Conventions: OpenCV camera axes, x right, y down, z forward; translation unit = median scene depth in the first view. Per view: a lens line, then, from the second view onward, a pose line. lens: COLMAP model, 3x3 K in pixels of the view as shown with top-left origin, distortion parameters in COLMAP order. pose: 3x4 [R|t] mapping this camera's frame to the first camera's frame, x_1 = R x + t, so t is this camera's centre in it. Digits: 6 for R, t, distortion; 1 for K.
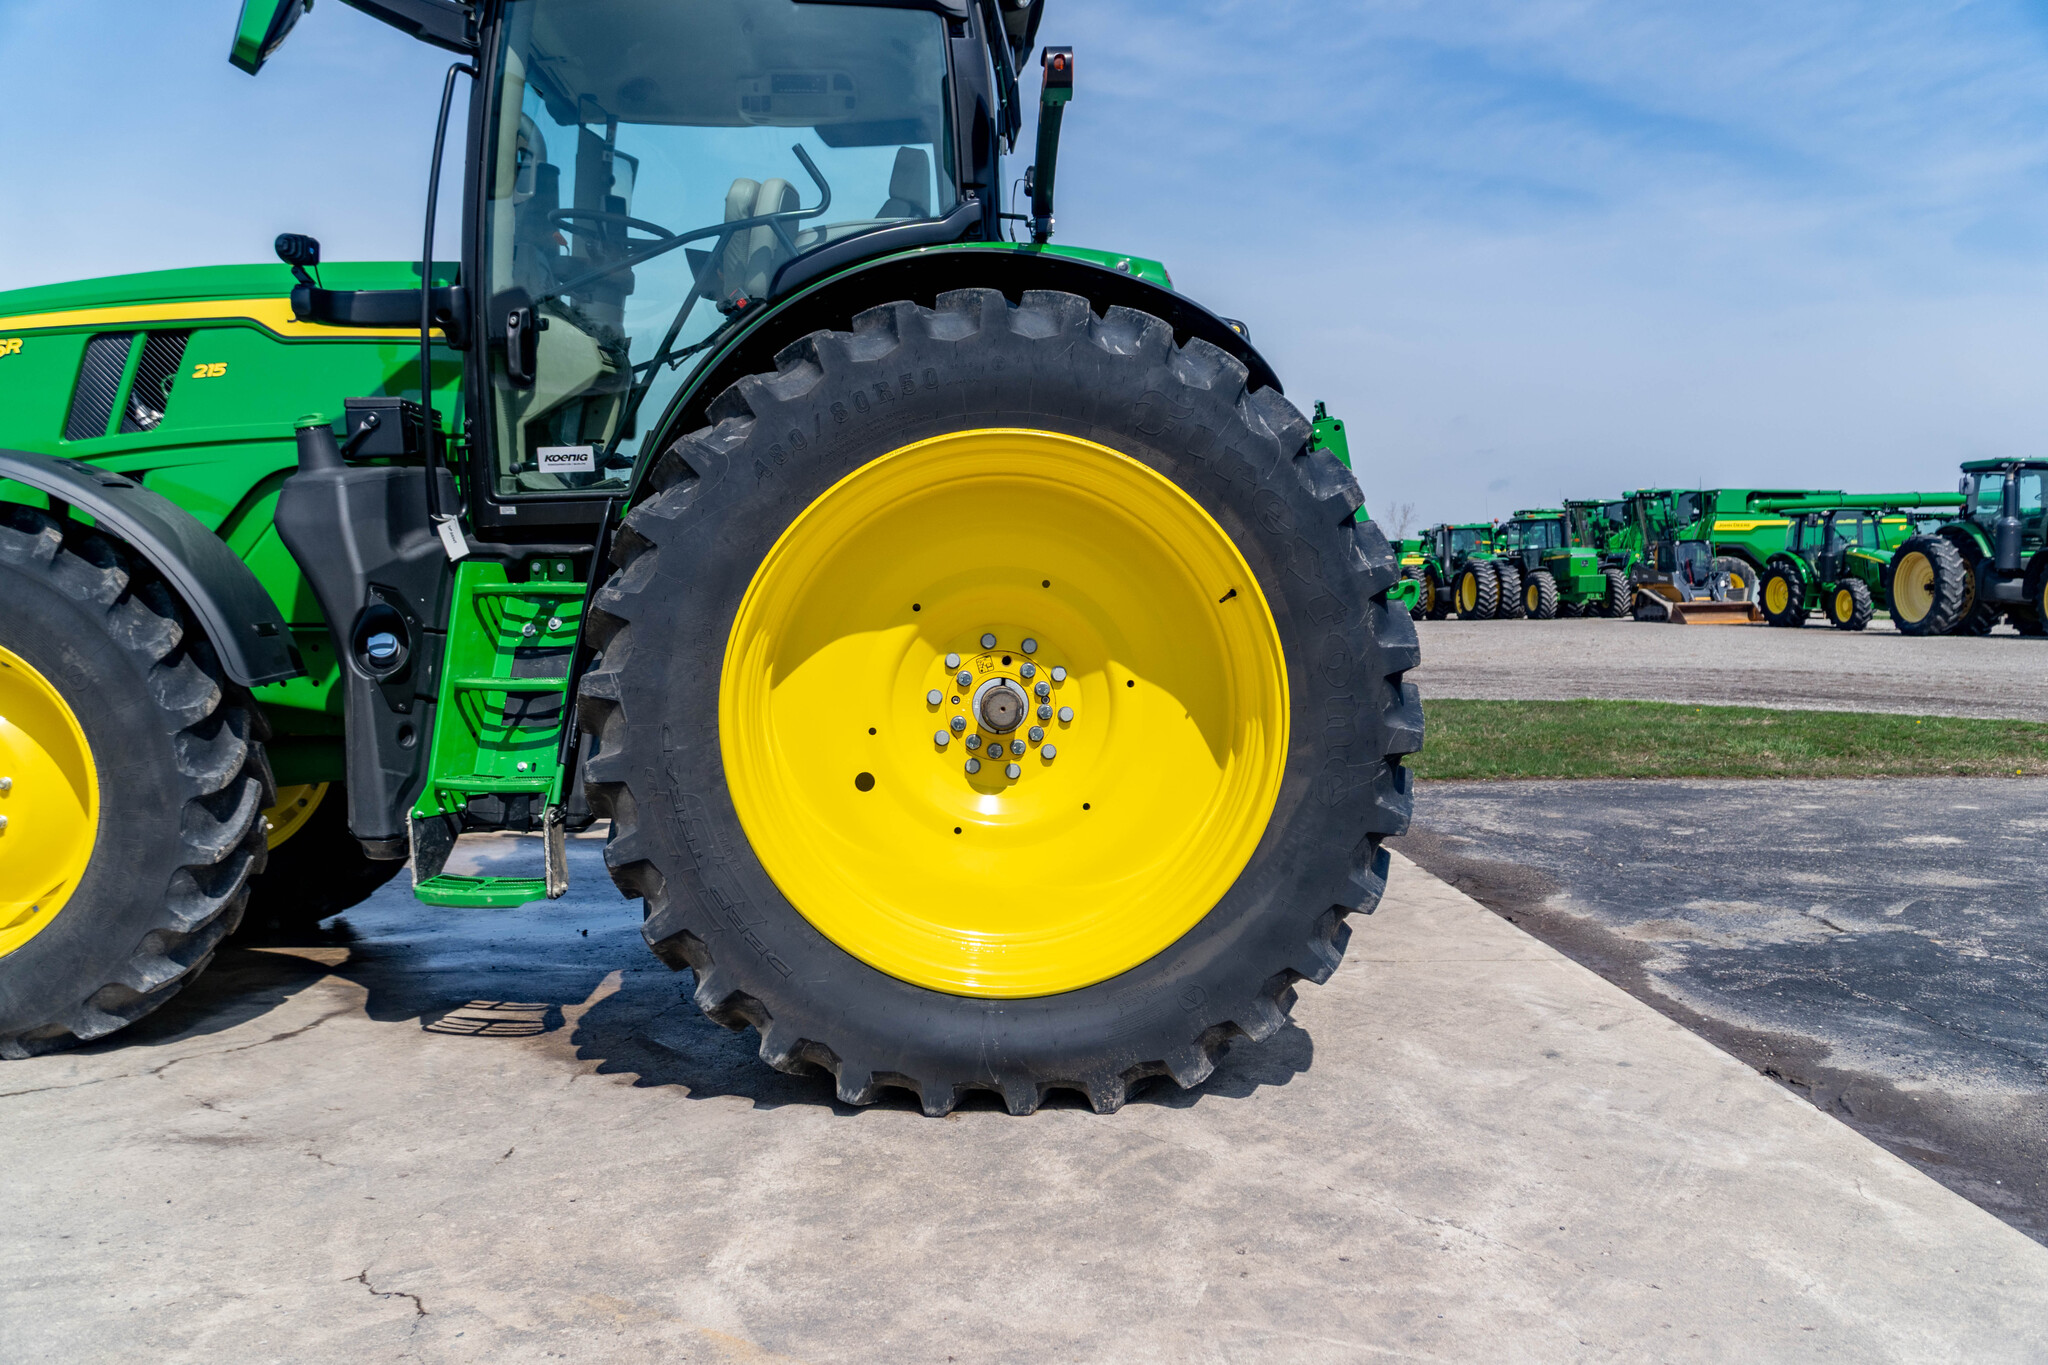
lens RADIAL K [[1832.5, 0, 1071.3], [0, 1832.5, 671.8], [0, 0, 1]] dist [0.028846, 0.004656]
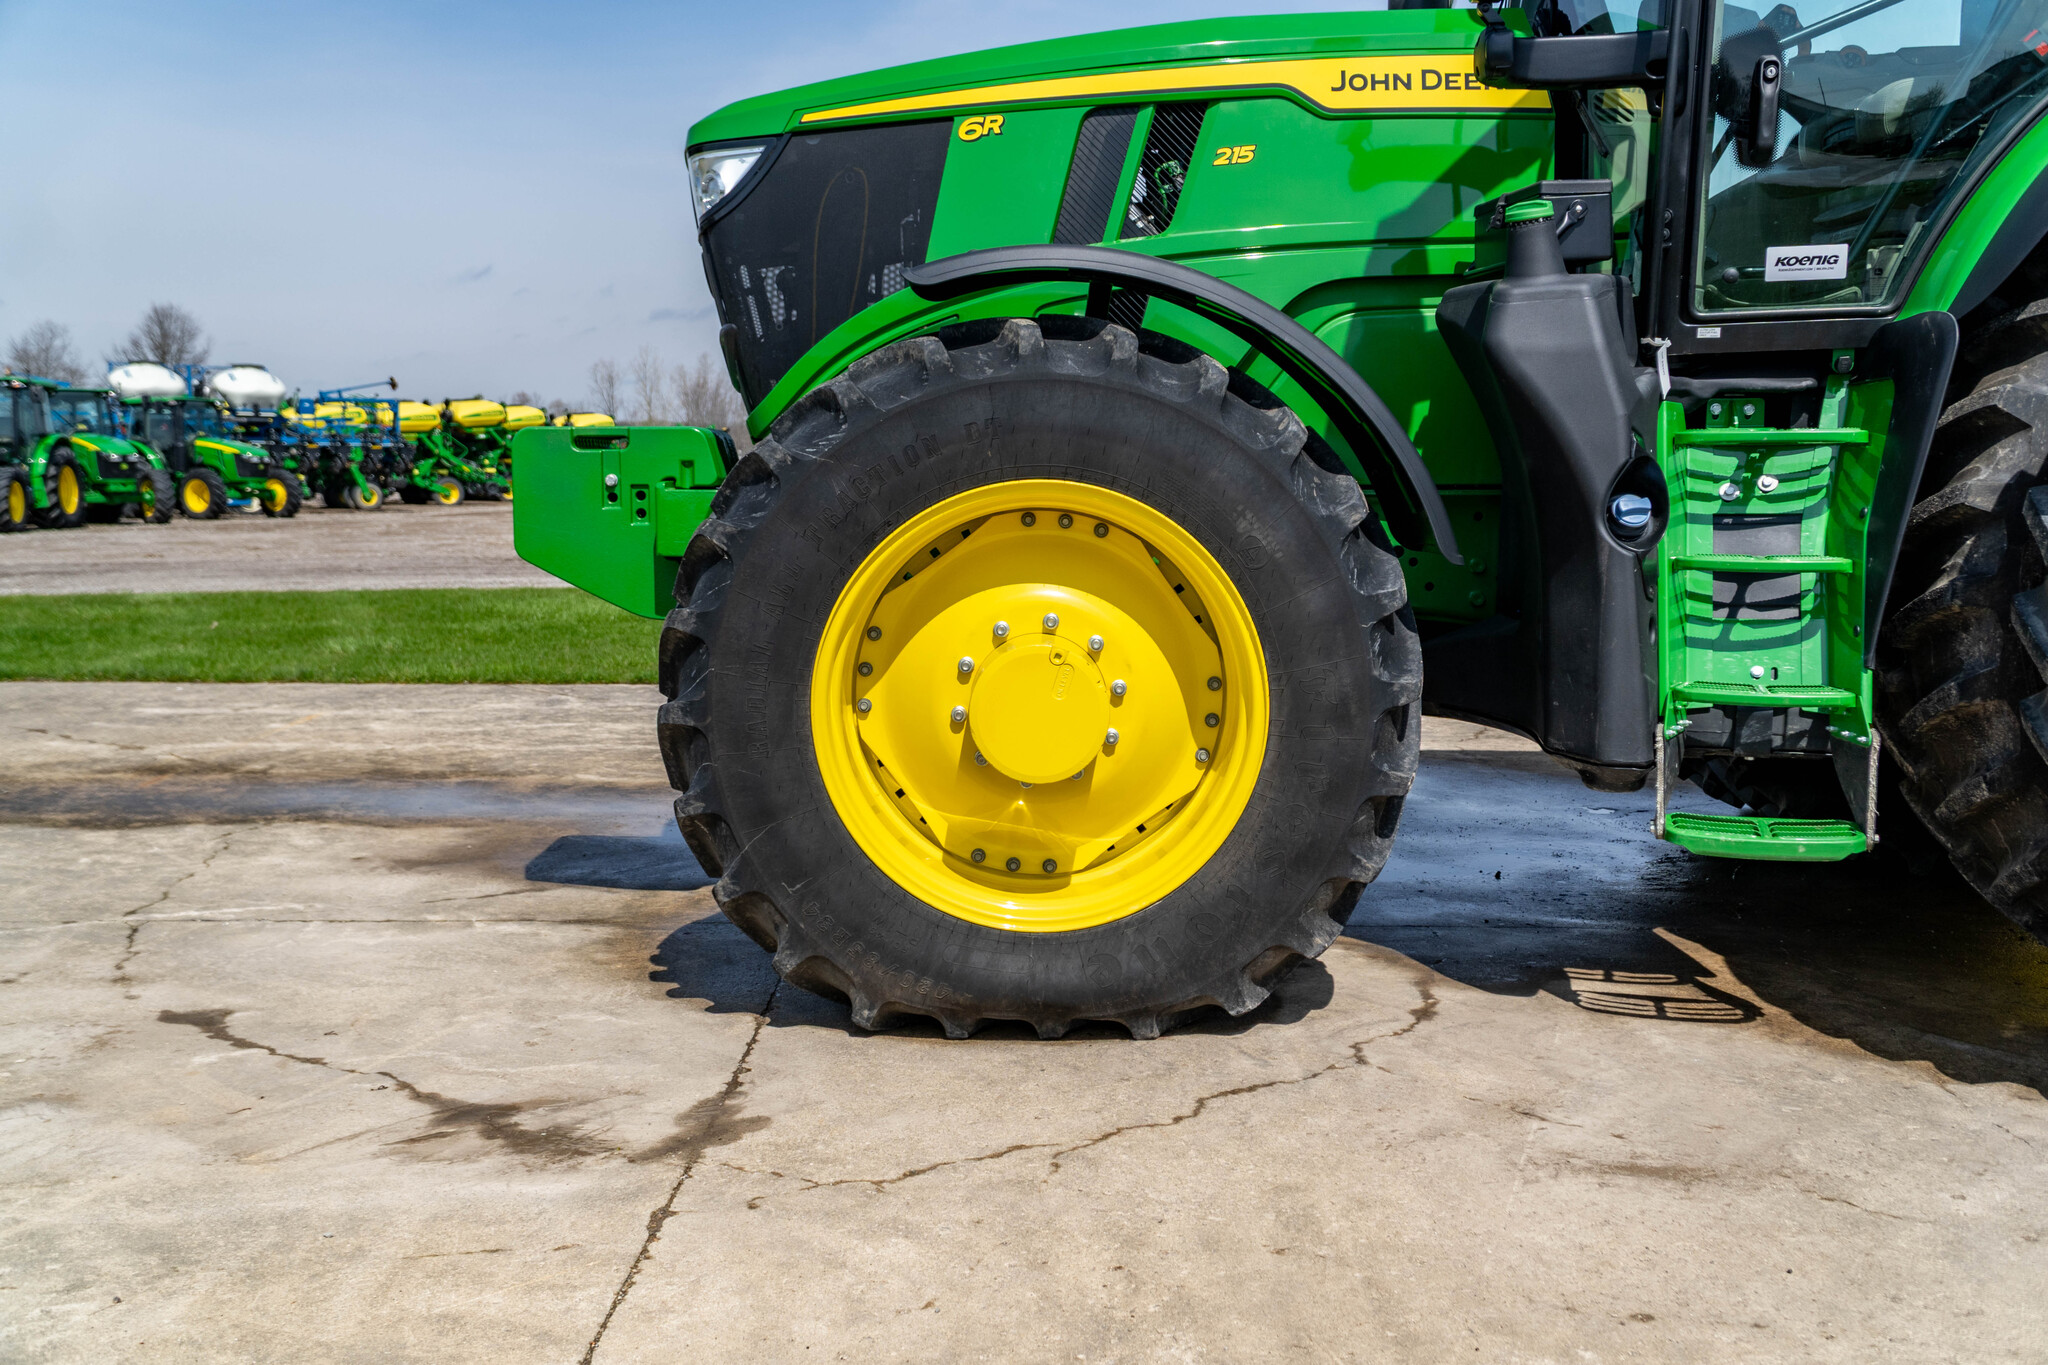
lens RADIAL K [[2033.1, 0, 1091.3], [0, 2033.1, 679.5], [0, 0, 1]] dist [0.081803, -0.003718]
pose [[0.999226, 0.008144, -0.038487, -0.555133], [-0.005834, 0.998195, 0.059773, 0.005793], [0.038904, -0.059502, 0.997470, 0.147227]]
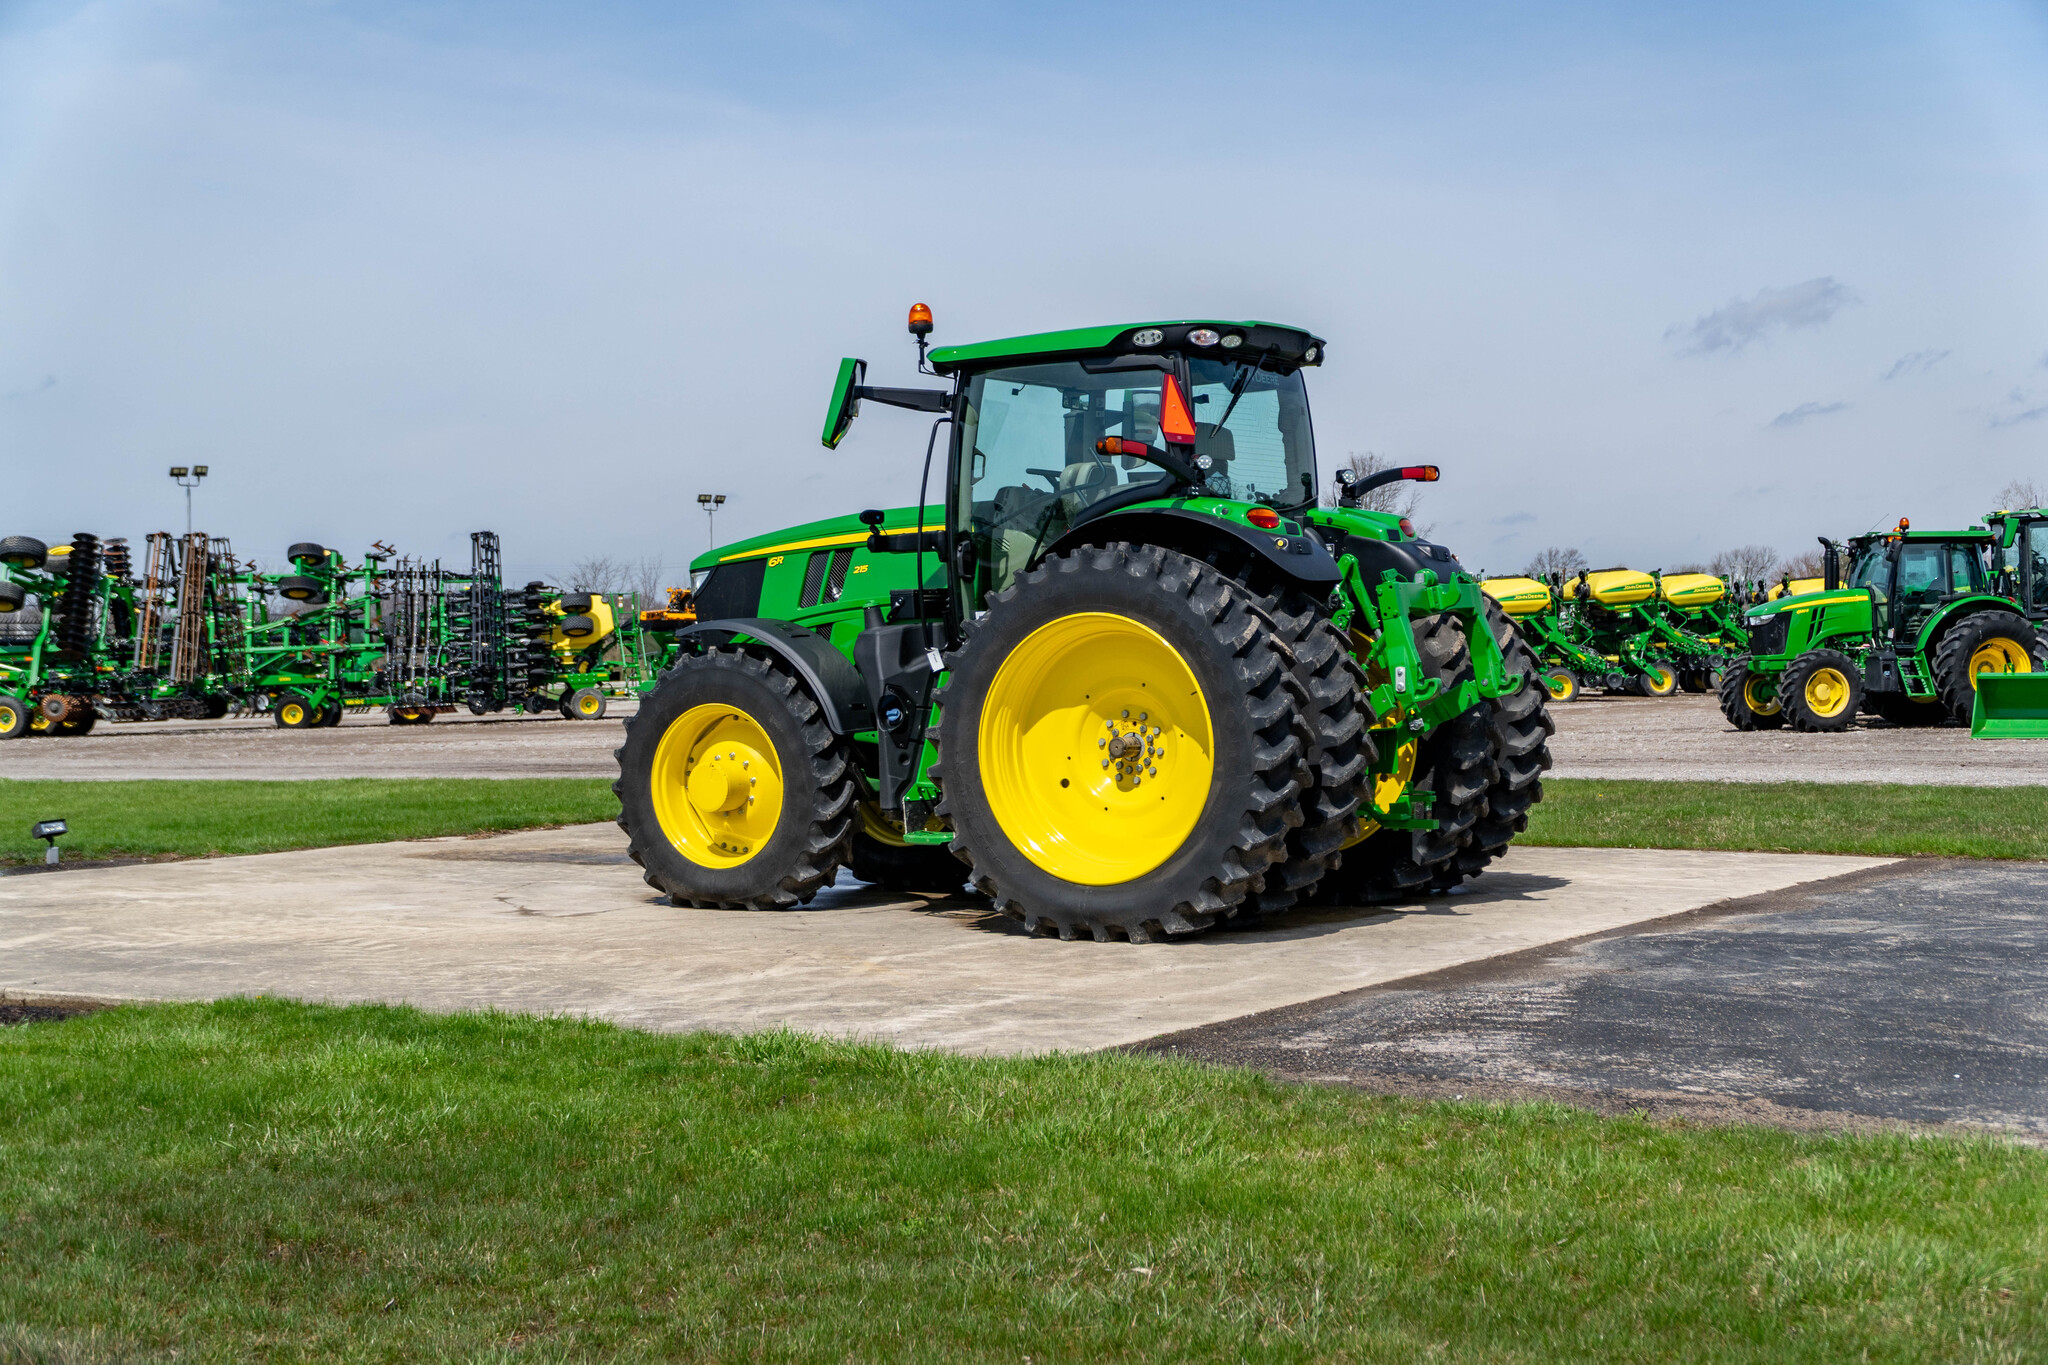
lens RADIAL K [[3018.0, 0, 1024.0], [0, 3018.0, 682.5], [0, 0, 1]] dist [0.109569, 0.011253]
pose [[0.824538, -0.001614, -0.565804, 1.602654], [-0.014551, 0.999605, -0.024056, 0.027832], [0.565619, 0.028068, 0.824189, -1.636814]]
